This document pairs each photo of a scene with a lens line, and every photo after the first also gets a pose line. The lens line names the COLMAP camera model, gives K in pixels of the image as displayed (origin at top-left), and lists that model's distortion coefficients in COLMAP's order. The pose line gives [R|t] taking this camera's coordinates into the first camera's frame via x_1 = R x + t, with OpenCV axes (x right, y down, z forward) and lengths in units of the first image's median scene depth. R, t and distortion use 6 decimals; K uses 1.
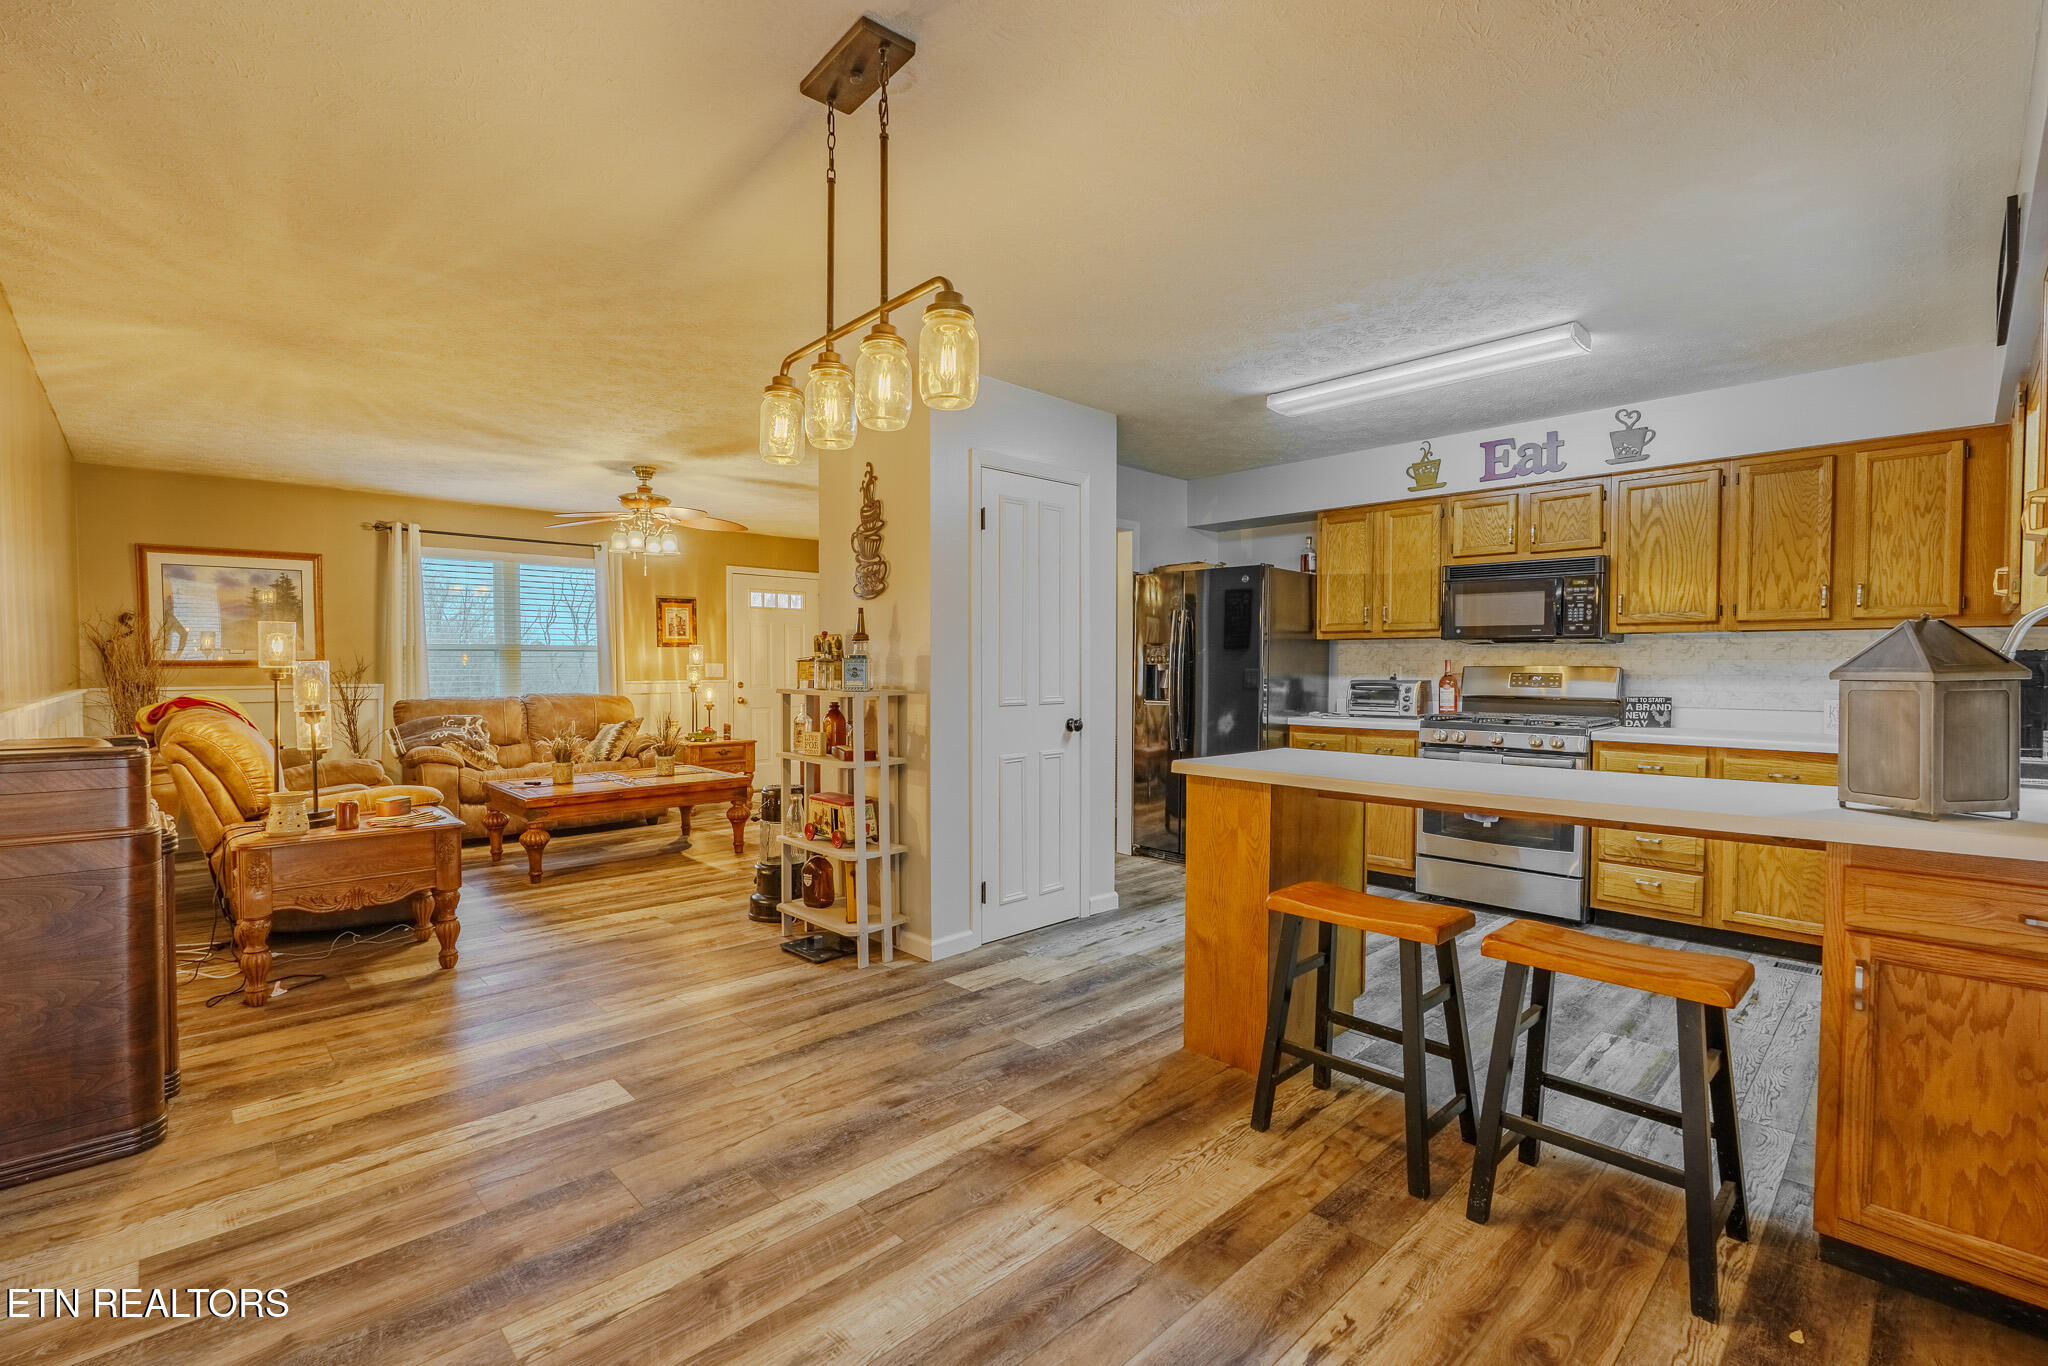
lens RADIAL K [[896.0, 0, 1016.1], [0, 896.0, 678.6], [0, 0, 1]] dist [0.000009, 0.000107]
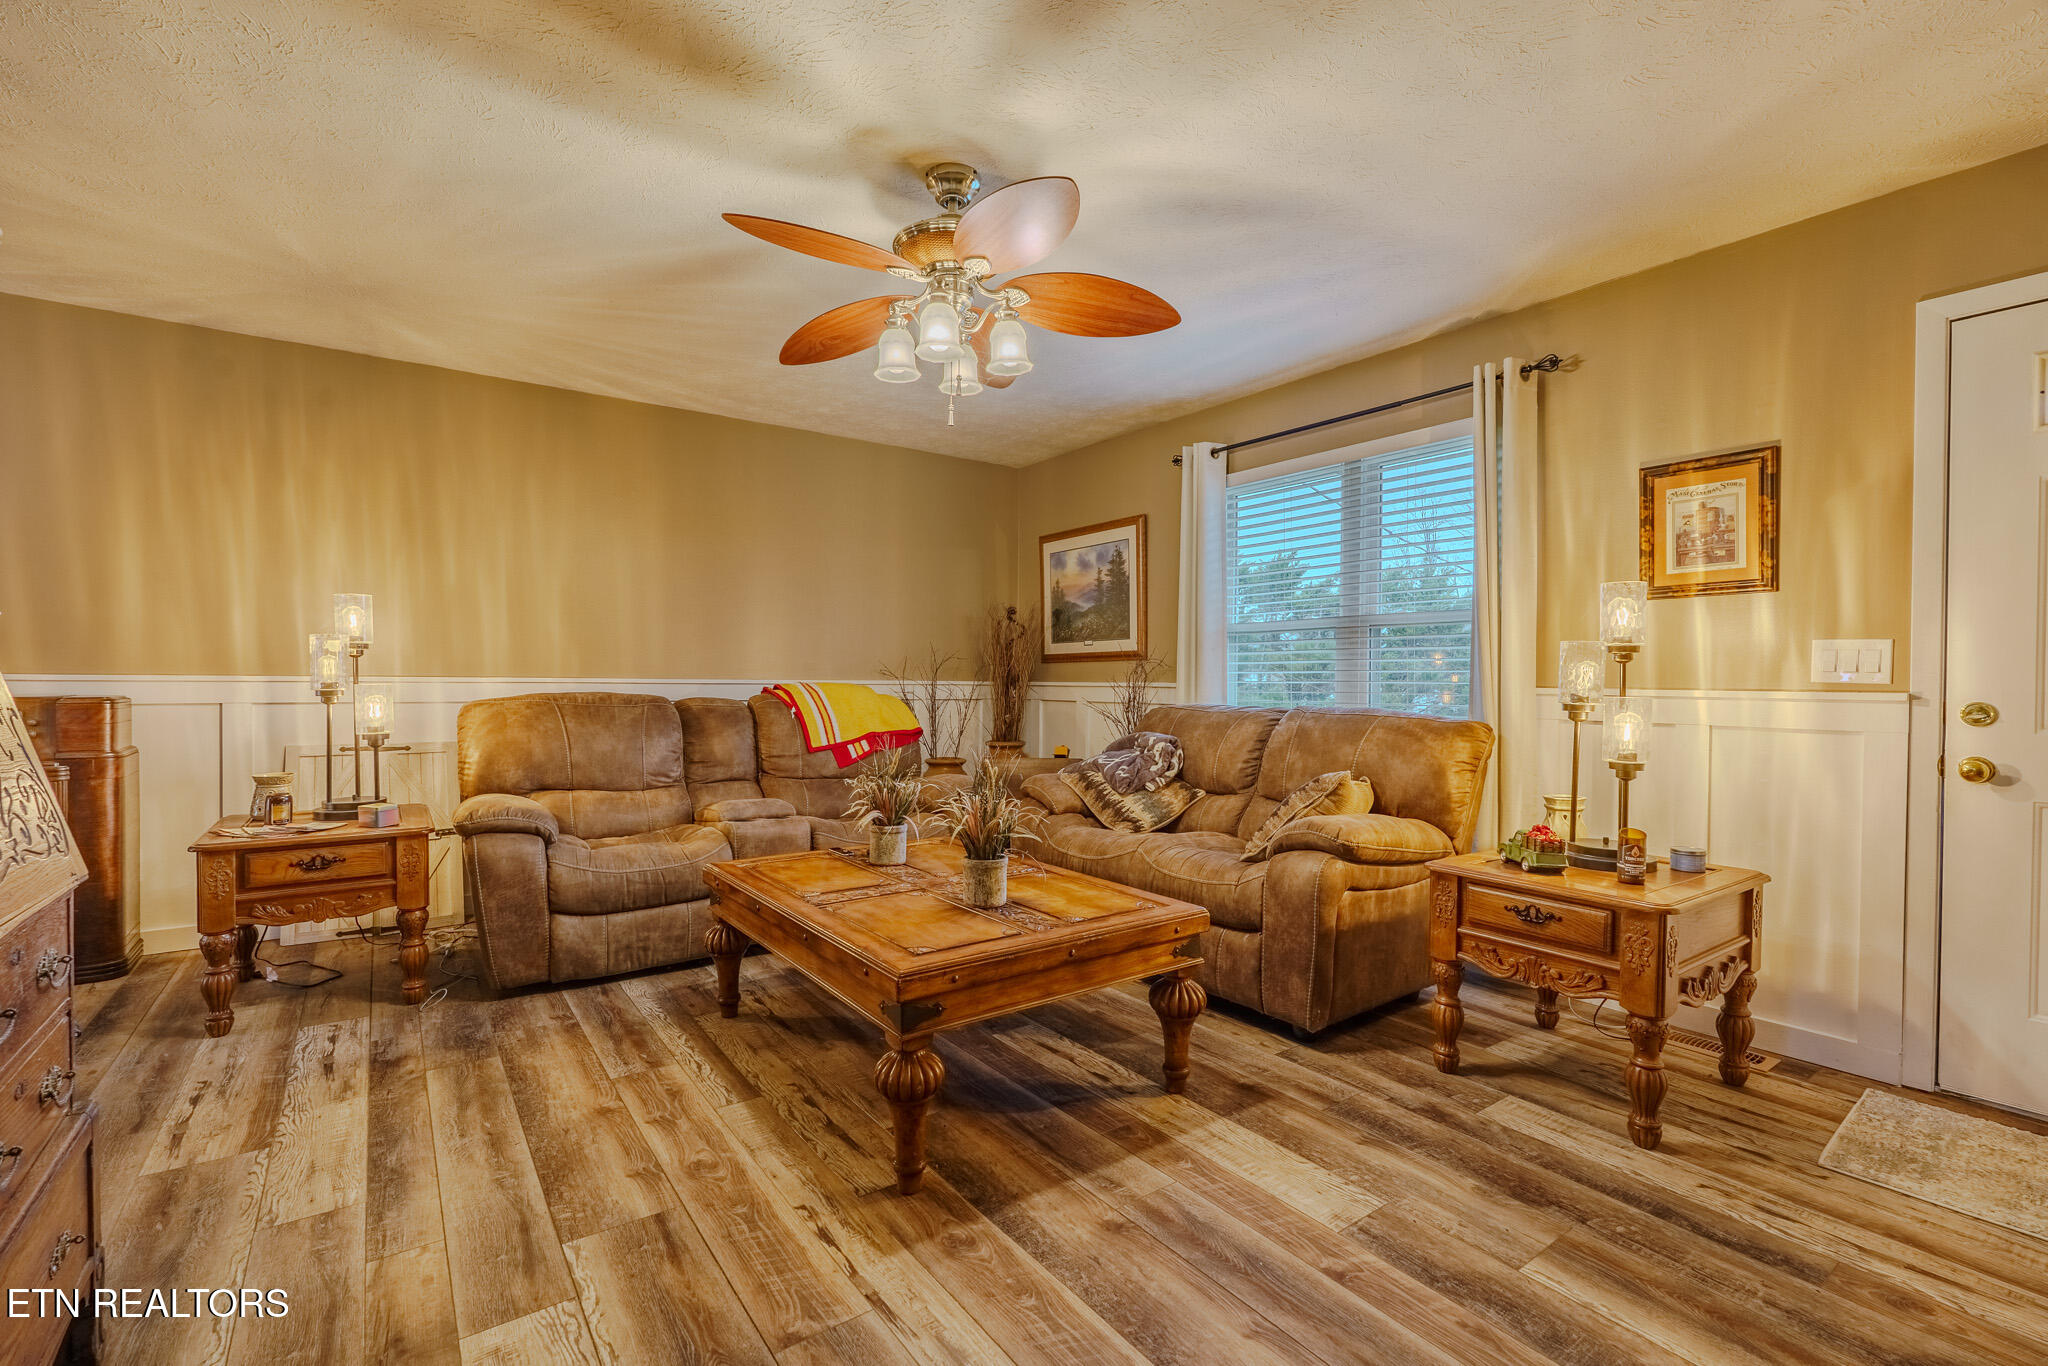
lens RADIAL K [[896.0, 0, 1016.1], [0, 896.0, 678.6], [0, 0, 1]] dist [0.000009, 0.000107]
pose [[-0.155291, 0.013479, -0.987777, 0.012383], [-0.013044, 0.999792, 0.015693, -0.004788], [0.987783, 0.015322, -0.155083, 0.798712]]
